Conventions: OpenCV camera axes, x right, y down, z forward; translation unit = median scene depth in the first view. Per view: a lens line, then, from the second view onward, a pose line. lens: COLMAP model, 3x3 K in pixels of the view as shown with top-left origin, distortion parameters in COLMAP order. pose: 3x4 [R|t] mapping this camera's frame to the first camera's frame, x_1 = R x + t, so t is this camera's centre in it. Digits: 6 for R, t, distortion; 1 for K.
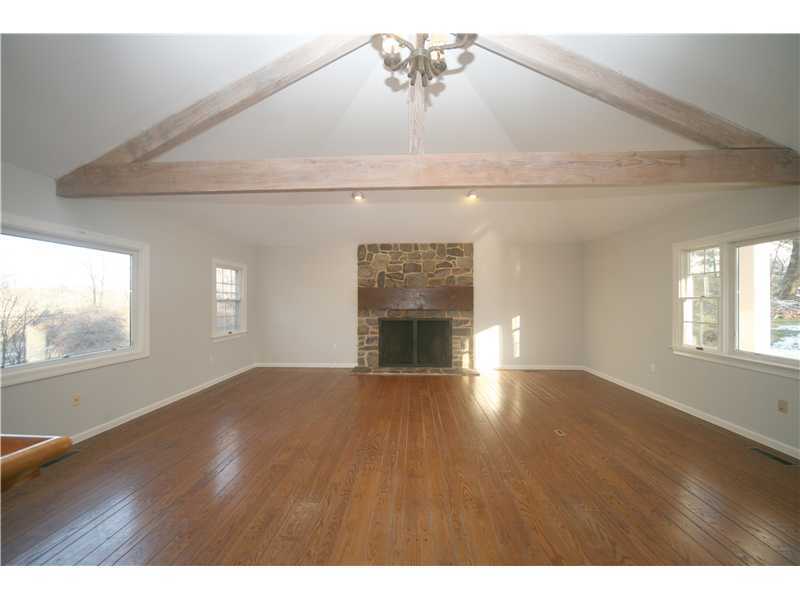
lens RADIAL K [[335.9, 0, 400.0], [0, 335.9, 300.0], [0, 0, 1]] dist [-0.000965, -0.000138]
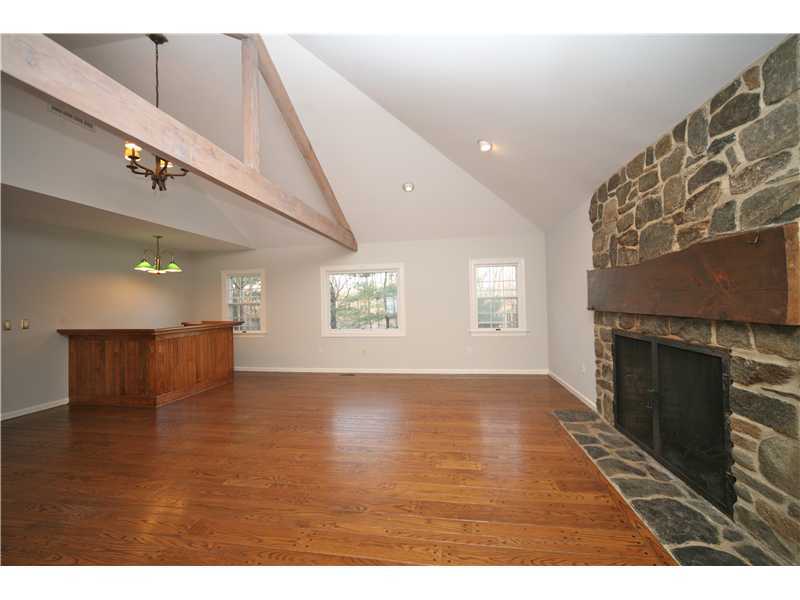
lens RADIAL K [[335.9, 0, 400.0], [0, 335.9, 300.0], [0, 0, 1]] dist [-0.000965, -0.000138]
pose [[-0.134830, -0.001444, -0.990868, 0.474966], [0.028384, 0.999583, -0.005319, 0.004159], [0.990462, -0.028842, -0.134733, 0.760263]]
